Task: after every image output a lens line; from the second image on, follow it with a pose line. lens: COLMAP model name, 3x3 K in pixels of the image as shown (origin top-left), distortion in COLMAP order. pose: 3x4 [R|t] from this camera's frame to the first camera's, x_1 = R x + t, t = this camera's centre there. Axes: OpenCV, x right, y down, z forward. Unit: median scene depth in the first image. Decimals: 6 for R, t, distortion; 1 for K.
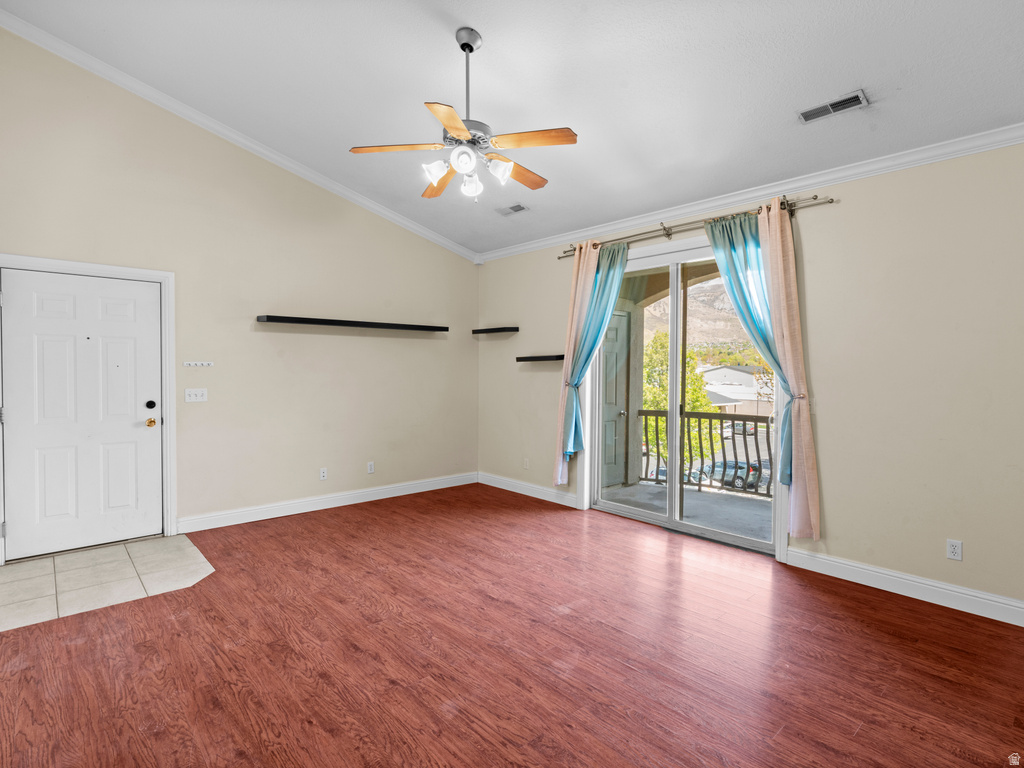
lens RADIAL K [[526.4, 0, 514.4], [0, 526.4, 380.3], [0, 0, 1]] dist [-0.002673, 0.001176]
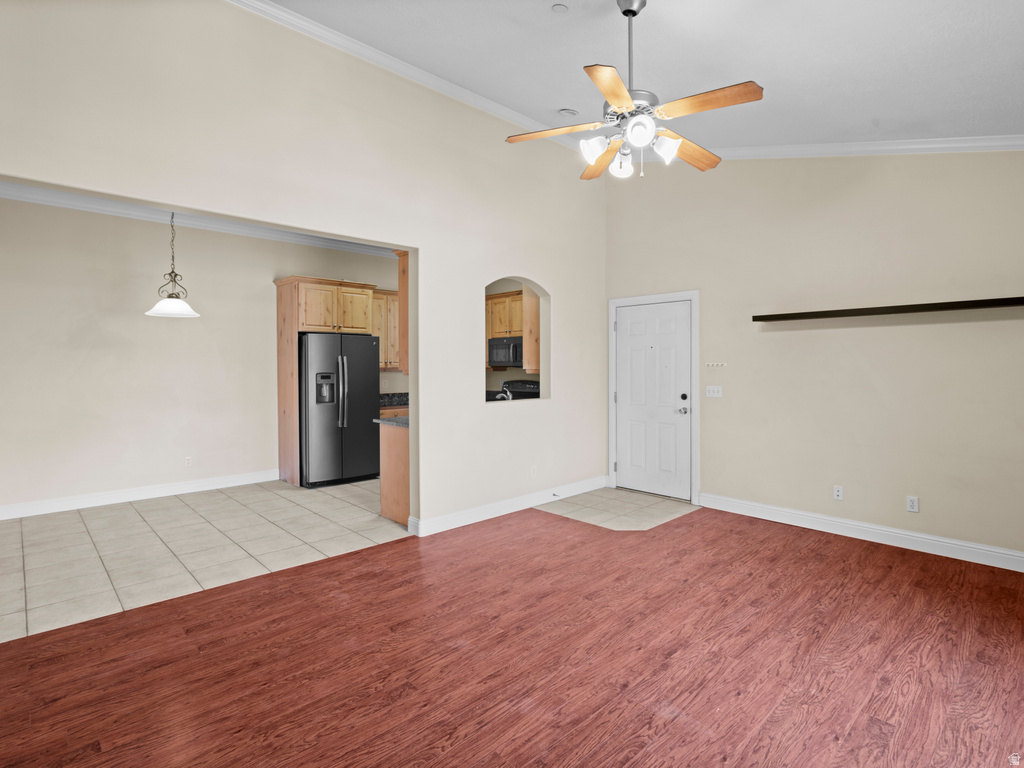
lens RADIAL K [[523.6, 0, 517.7], [0, 523.6, 370.6], [0, 0, 1]] dist [-0.002924, 0.000815]
pose [[0.027153, 0.002249, -0.999629, 0.718945], [-0.021812, 0.999761, 0.001657, -0.013101], [0.999393, 0.021759, 0.027196, 0.709117]]
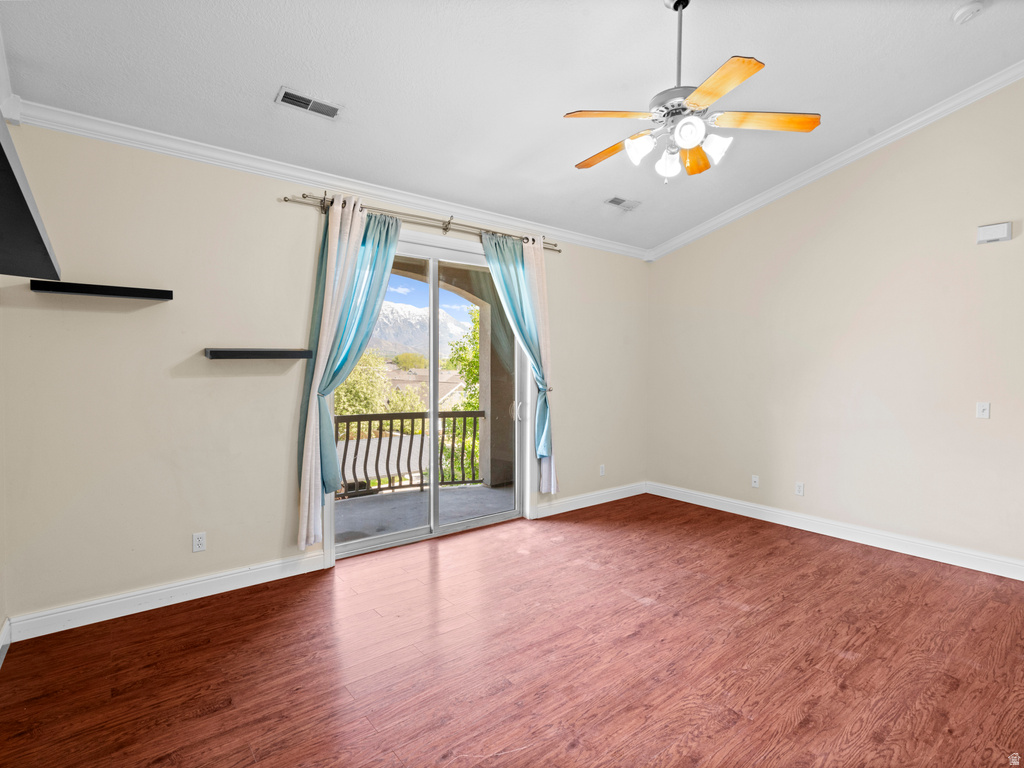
lens RADIAL K [[526.4, 0, 514.4], [0, 526.4, 380.3], [0, 0, 1]] dist [-0.002673, 0.001176]
pose [[0.053739, -0.030149, 0.998100, -0.881736], [0.018142, 0.999409, 0.029211, -0.037454], [-0.998390, 0.016538, 0.054254, 1.102329]]
